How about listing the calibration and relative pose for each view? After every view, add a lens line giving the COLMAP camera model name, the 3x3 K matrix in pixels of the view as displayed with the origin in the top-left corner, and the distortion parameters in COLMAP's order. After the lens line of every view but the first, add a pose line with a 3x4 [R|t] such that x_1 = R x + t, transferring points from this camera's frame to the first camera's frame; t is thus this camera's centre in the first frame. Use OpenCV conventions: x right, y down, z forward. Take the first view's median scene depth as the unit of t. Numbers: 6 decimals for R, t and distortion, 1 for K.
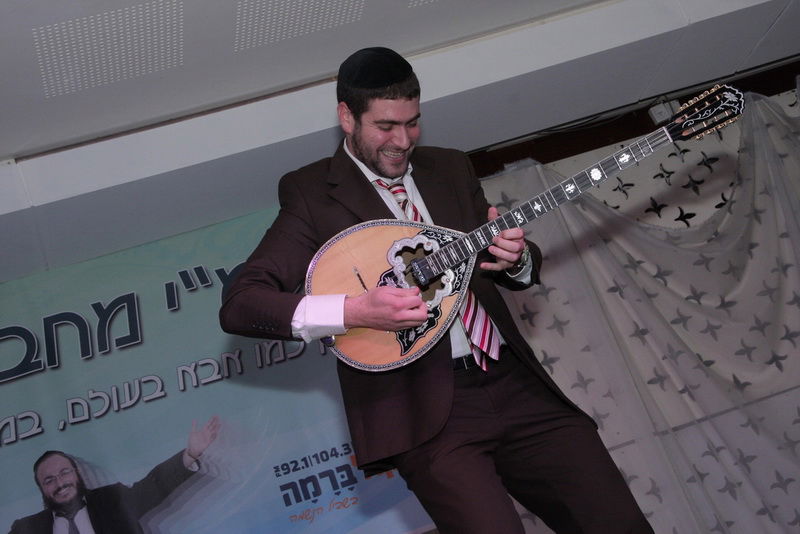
lens RADIAL K [[1528.8, 0, 367.2], [0, 1528.8, 286.0], [0, 0, 1]] dist [0.472769, 0.000000]
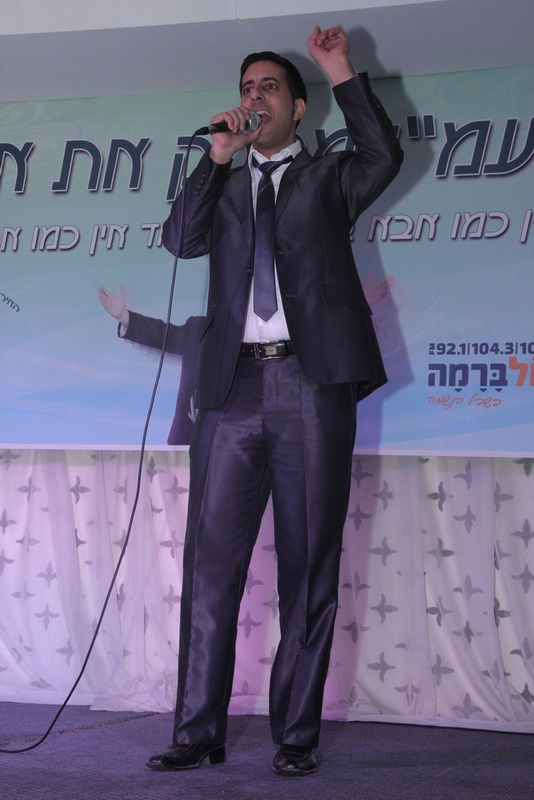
lens RADIAL K [[1562.6, 0, 276.6], [0, 1562.6, 455.9], [0, 0, 1]] dist [0.202977, 0.000000]
pose [[0.827026, 0.330359, -0.454853, 0.328386], [-0.203907, 0.930293, 0.304921, -0.096488], [0.523880, -0.159430, 0.836739, 0.115664]]
